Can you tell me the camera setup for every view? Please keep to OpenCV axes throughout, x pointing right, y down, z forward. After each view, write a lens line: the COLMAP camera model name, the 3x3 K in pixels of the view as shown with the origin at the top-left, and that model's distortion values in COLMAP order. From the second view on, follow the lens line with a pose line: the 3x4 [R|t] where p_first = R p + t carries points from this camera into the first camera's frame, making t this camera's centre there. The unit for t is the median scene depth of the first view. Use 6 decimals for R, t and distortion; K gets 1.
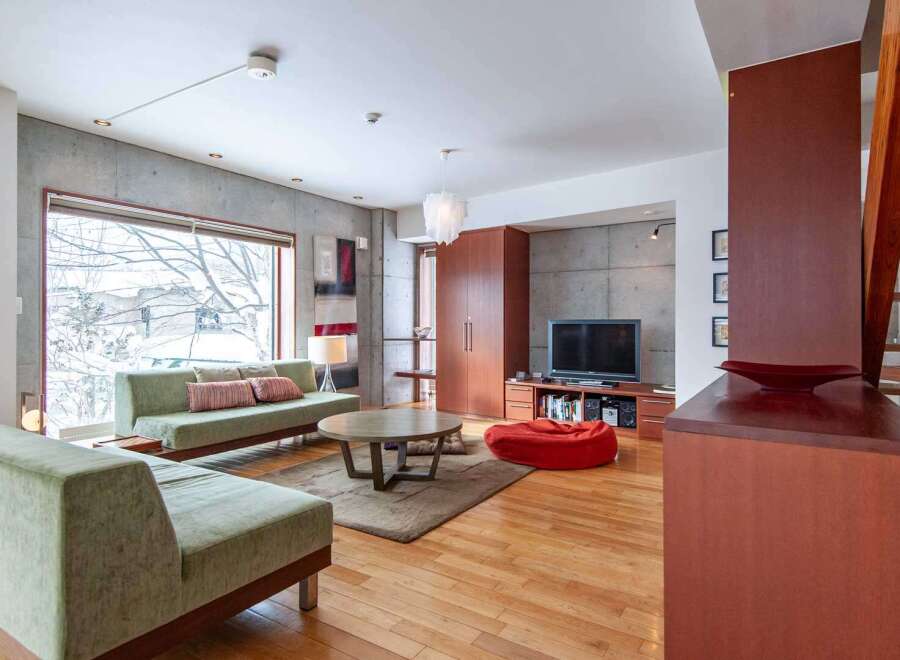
lens RADIAL K [[532.7, 0, 455.8], [0, 532.7, 324.3], [0, 0, 1]] dist [0.032455, -0.016360]
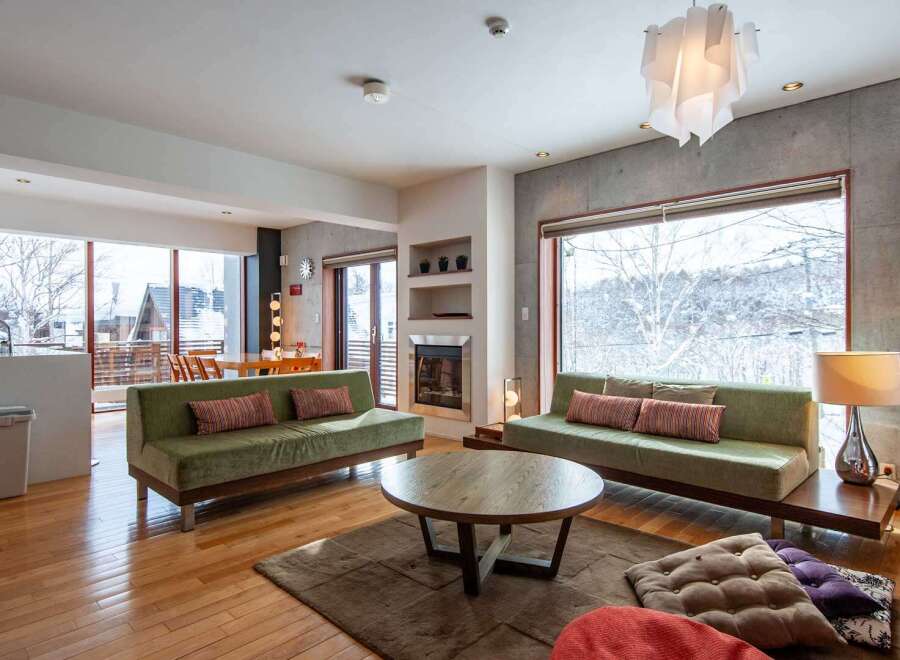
lens RADIAL K [[532.7, 0, 445.3], [0, 532.7, 324.0], [0, 0, 1]] dist [0.032455, -0.016360]
pose [[-0.232140, 0.013253, -0.972592, 0.355118], [0.011480, 0.999875, 0.010884, -0.016955], [0.972615, -0.008639, -0.232263, 0.723347]]
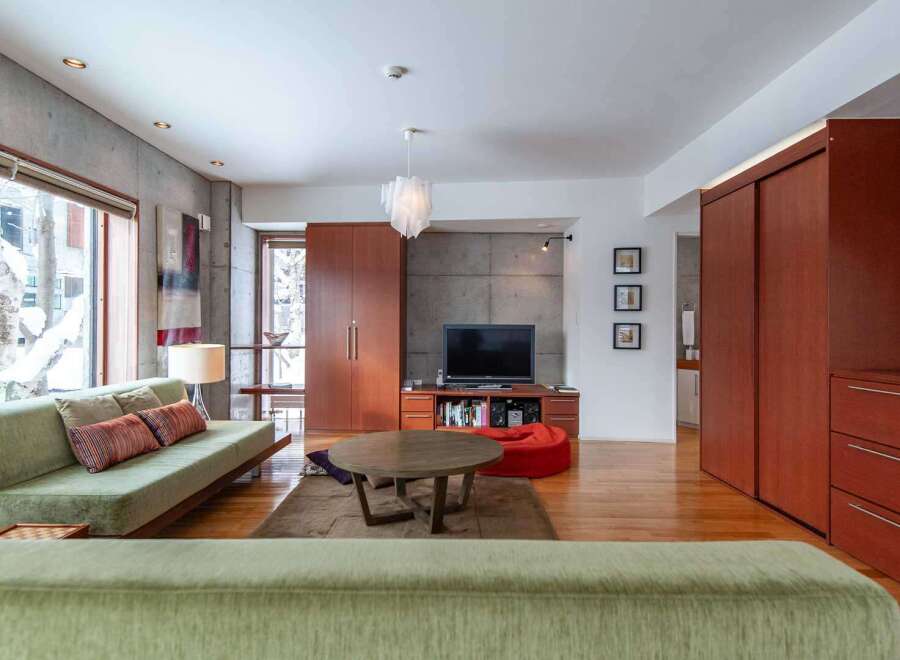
lens RADIAL K [[532.7, 0, 454.2], [0, 532.7, 332.4], [0, 0, 1]] dist [0.032455, -0.016360]
pose [[0.839054, -0.002291, 0.544043, -0.339756], [-0.002059, 0.999971, 0.007387, -0.001520], [-0.544044, -0.007318, 0.839025, 0.180144]]
